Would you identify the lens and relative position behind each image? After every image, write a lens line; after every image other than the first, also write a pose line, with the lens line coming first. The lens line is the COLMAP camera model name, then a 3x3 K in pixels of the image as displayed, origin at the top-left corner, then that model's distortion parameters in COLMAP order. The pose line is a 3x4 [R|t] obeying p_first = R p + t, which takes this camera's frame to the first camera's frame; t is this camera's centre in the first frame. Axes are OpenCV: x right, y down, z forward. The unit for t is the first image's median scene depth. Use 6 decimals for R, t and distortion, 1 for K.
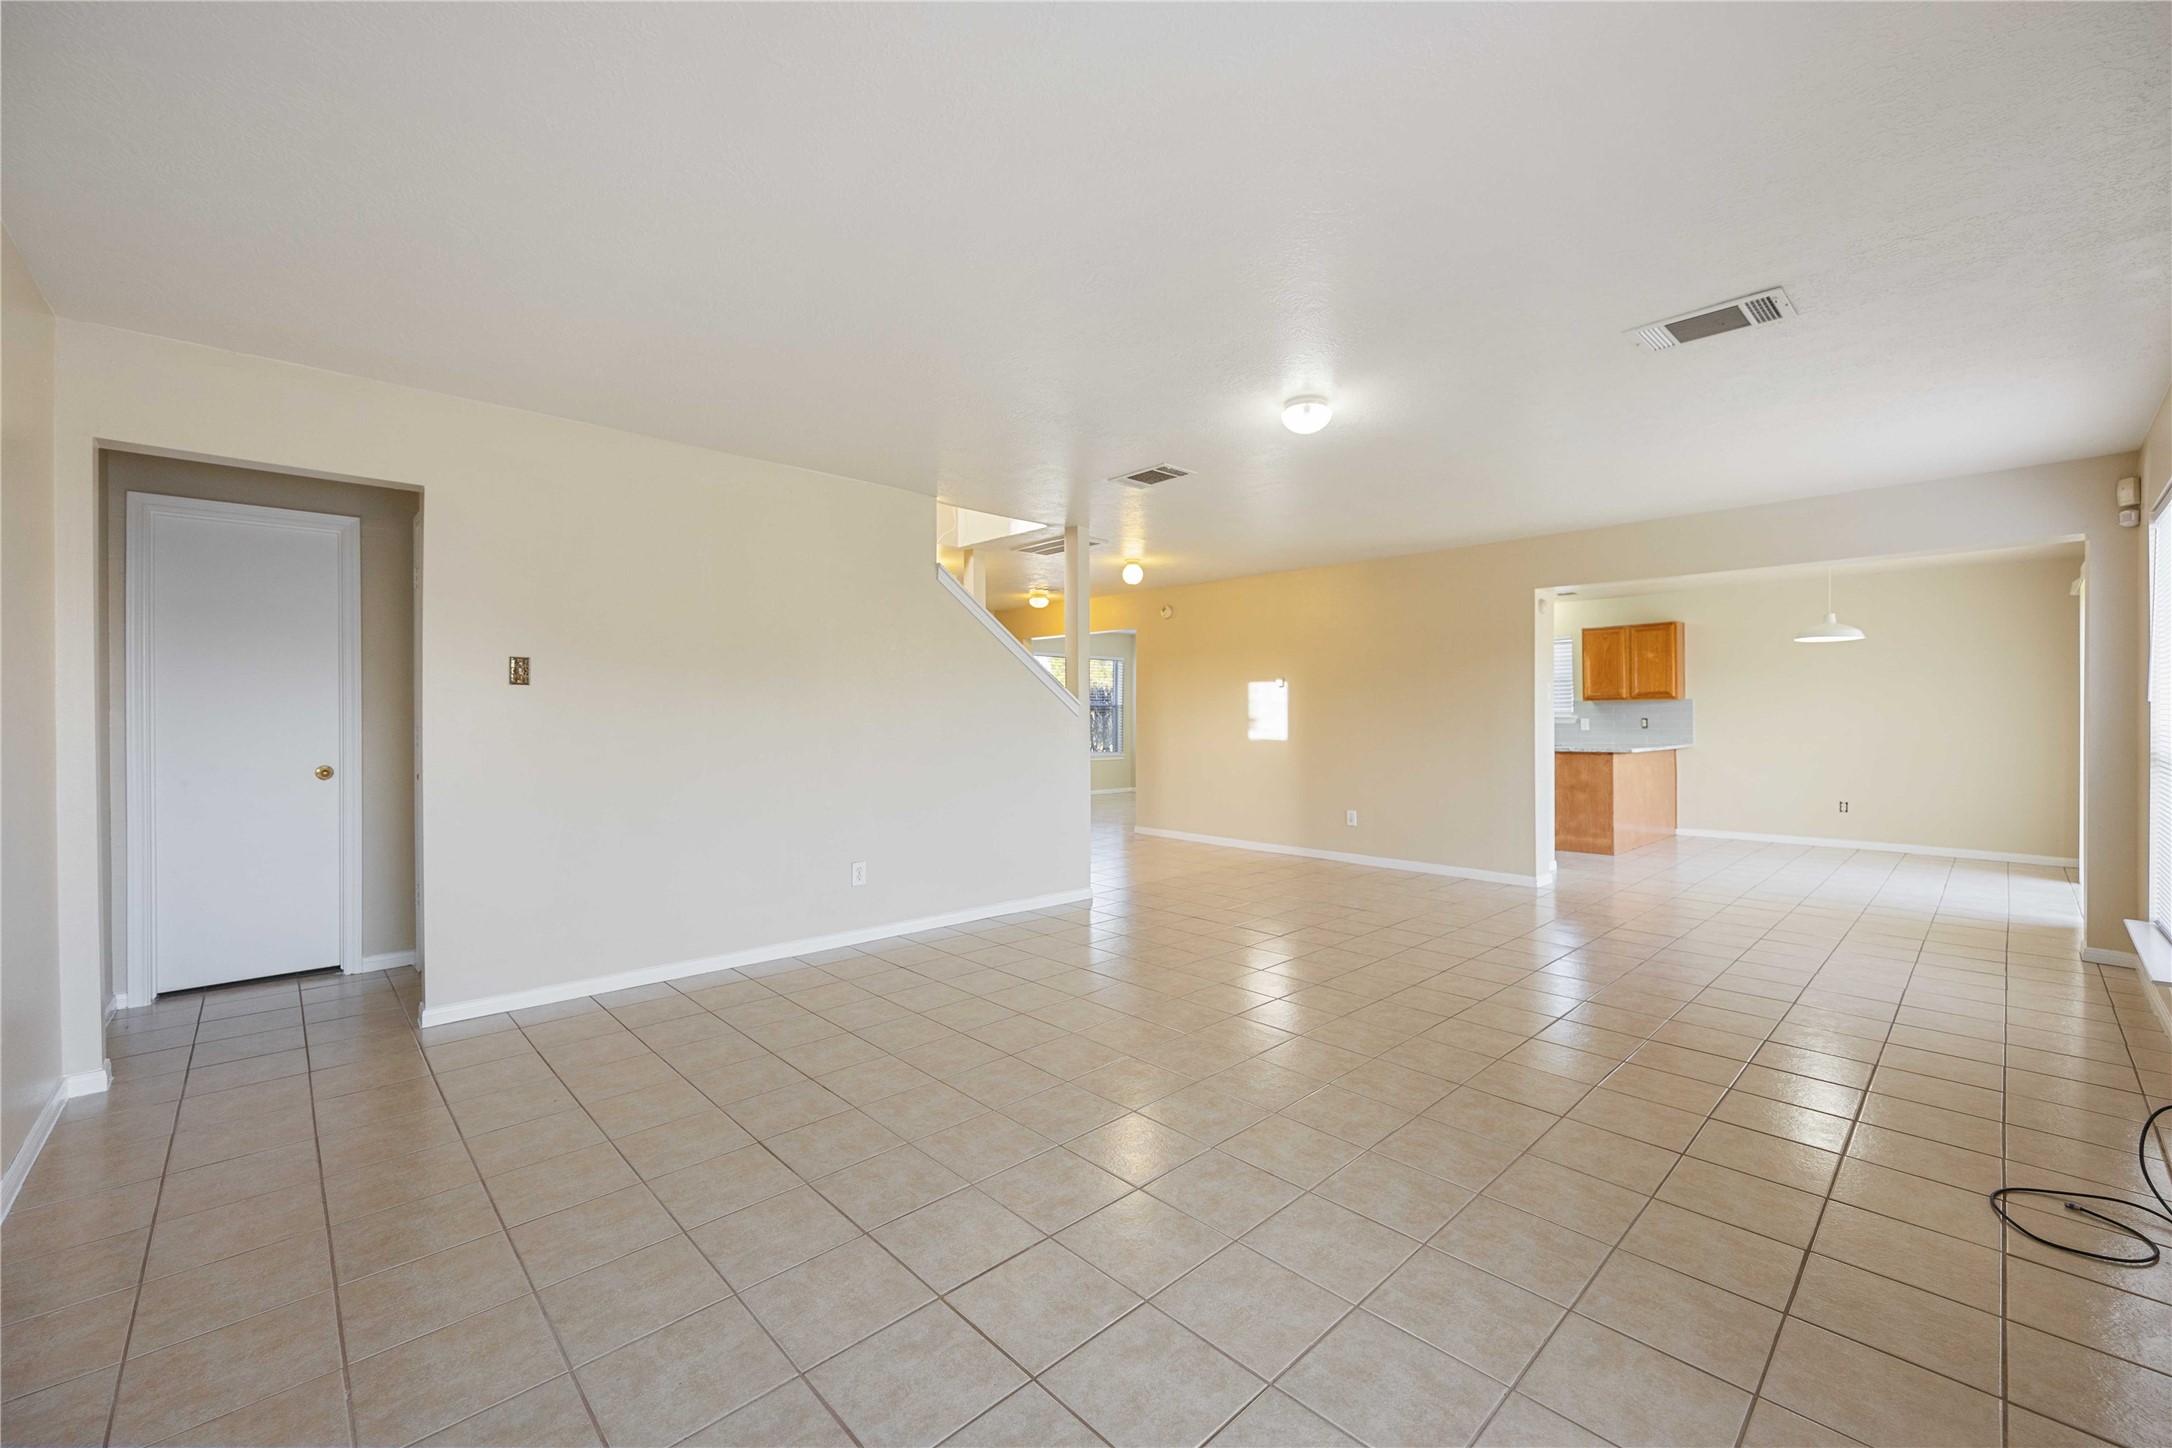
lens RADIAL K [[901.4, 0, 1075.6], [0, 901.4, 736.0], [0, 0, 1]] dist [-0.000665, 0.000018]
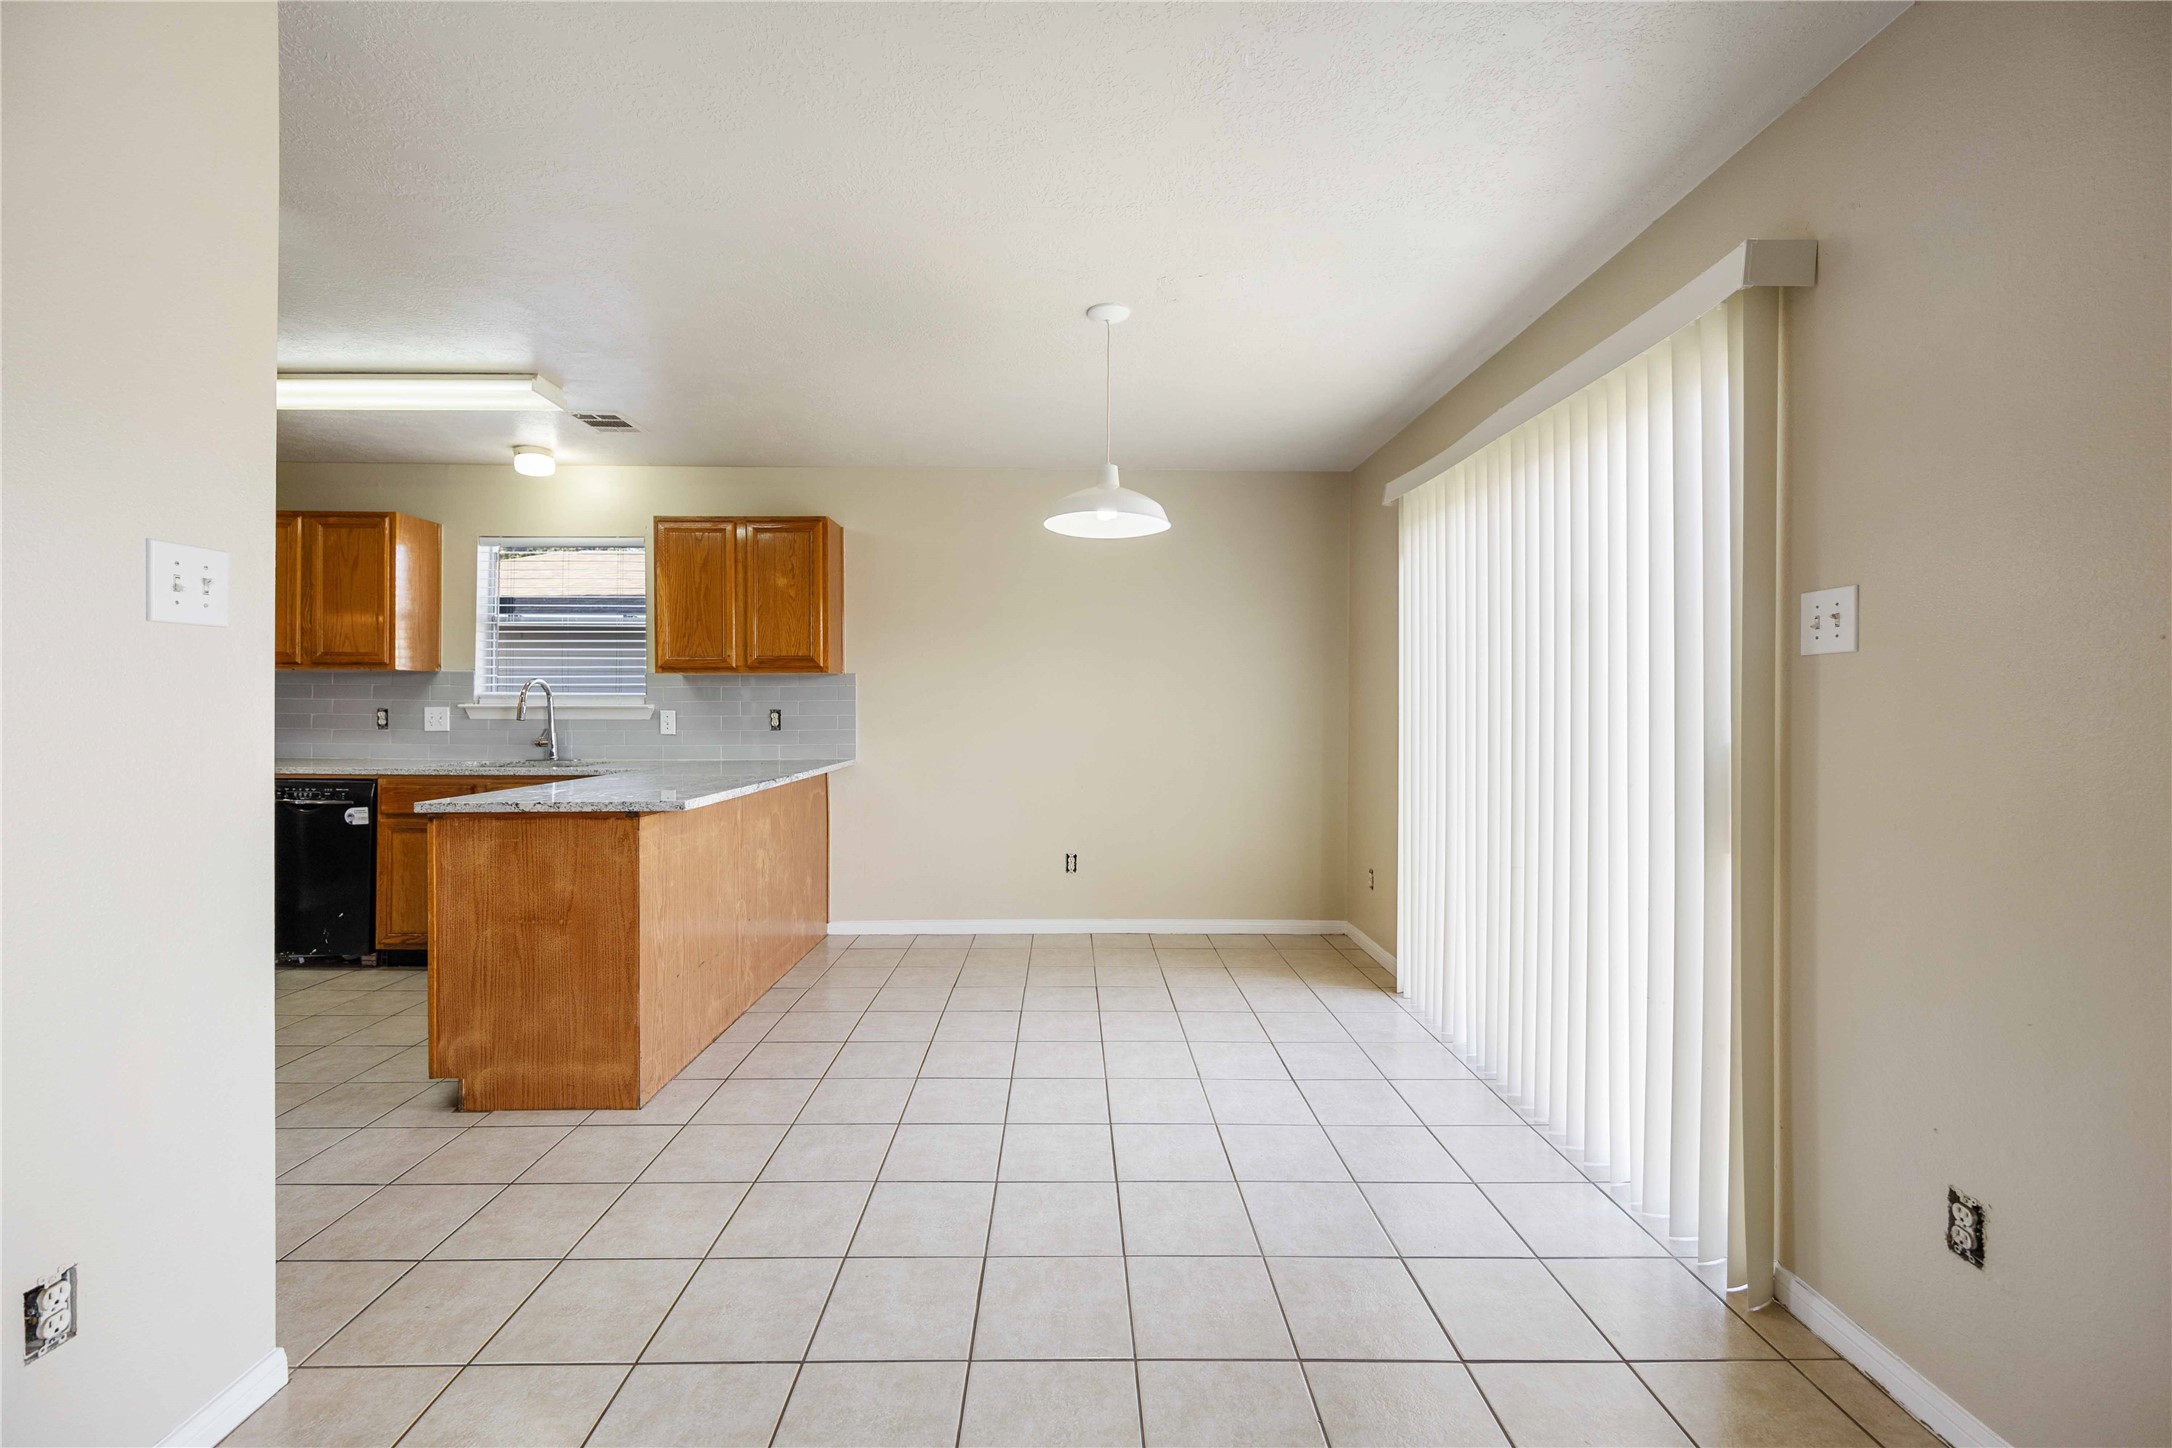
lens RADIAL K [[901.4, 0, 1075.5], [0, 901.4, 704.2], [0, 0, 1]] dist [-0.000665, 0.000018]
pose [[0.696282, 0.011416, 0.717677, 0.404507], [-0.001902, 0.999899, -0.014060, -0.017078], [-0.717766, 0.008424, 0.696234, 0.553732]]
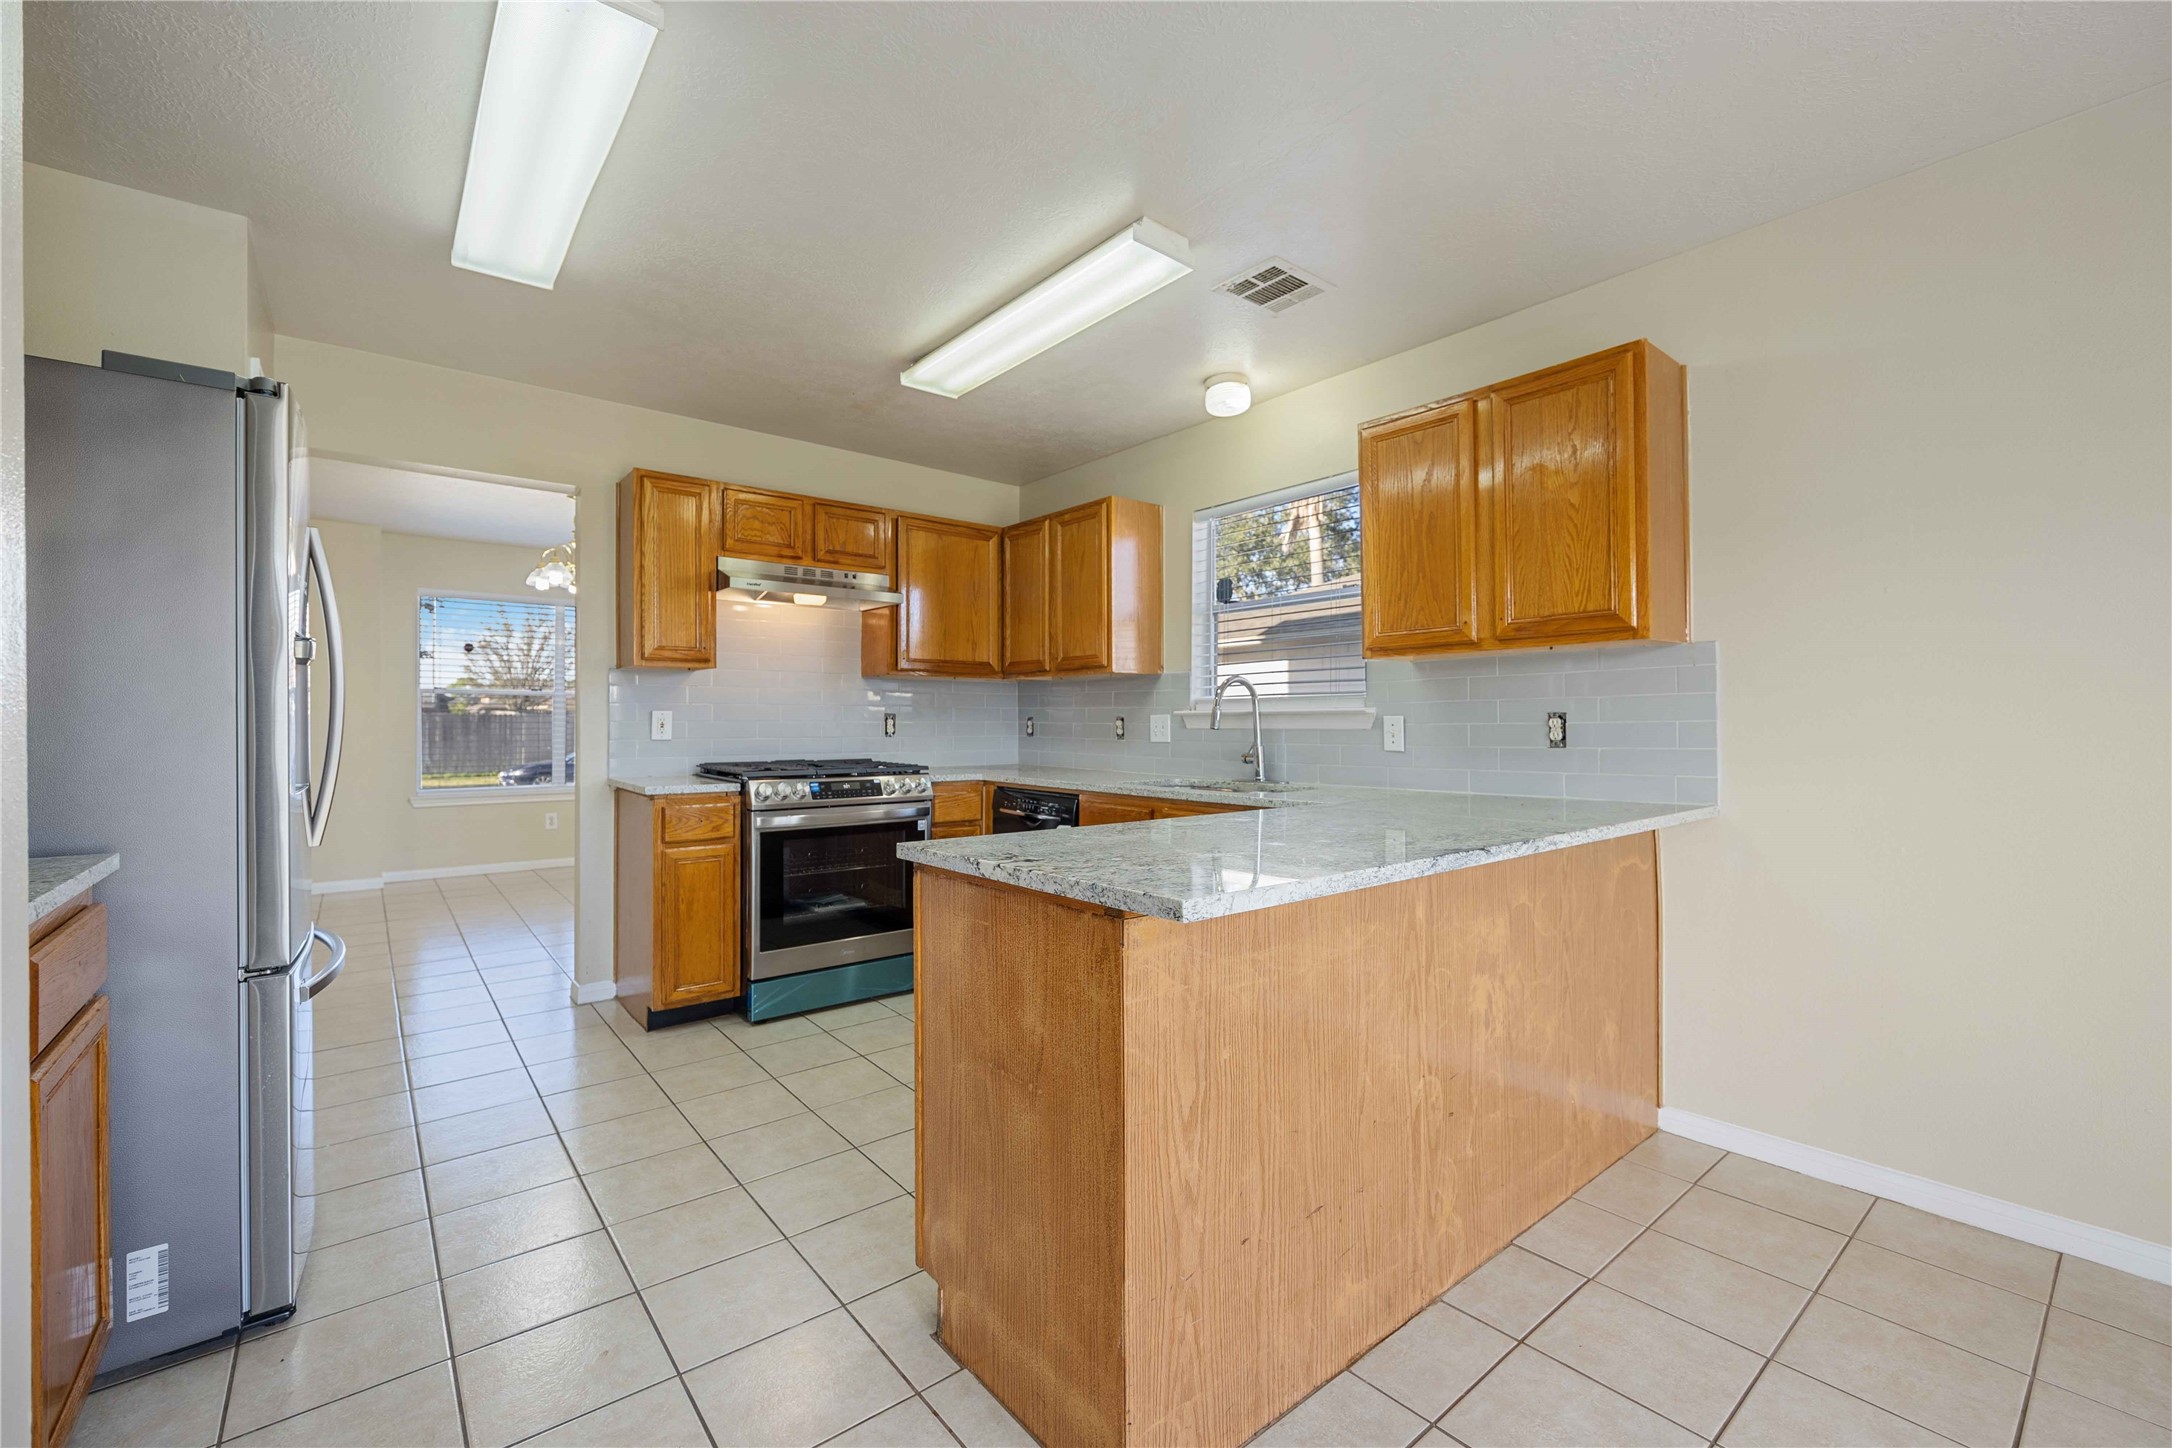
lens RADIAL K [[901.4, 0, 1101.9], [0, 901.4, 718.3], [0, 0, 1]] dist [-0.000665, 0.000018]
pose [[0.996839, 0.006870, -0.079156, 0.529330], [-0.008075, 0.999856, -0.014910, -0.013178], [0.079042, 0.015502, 0.996751, 0.726171]]
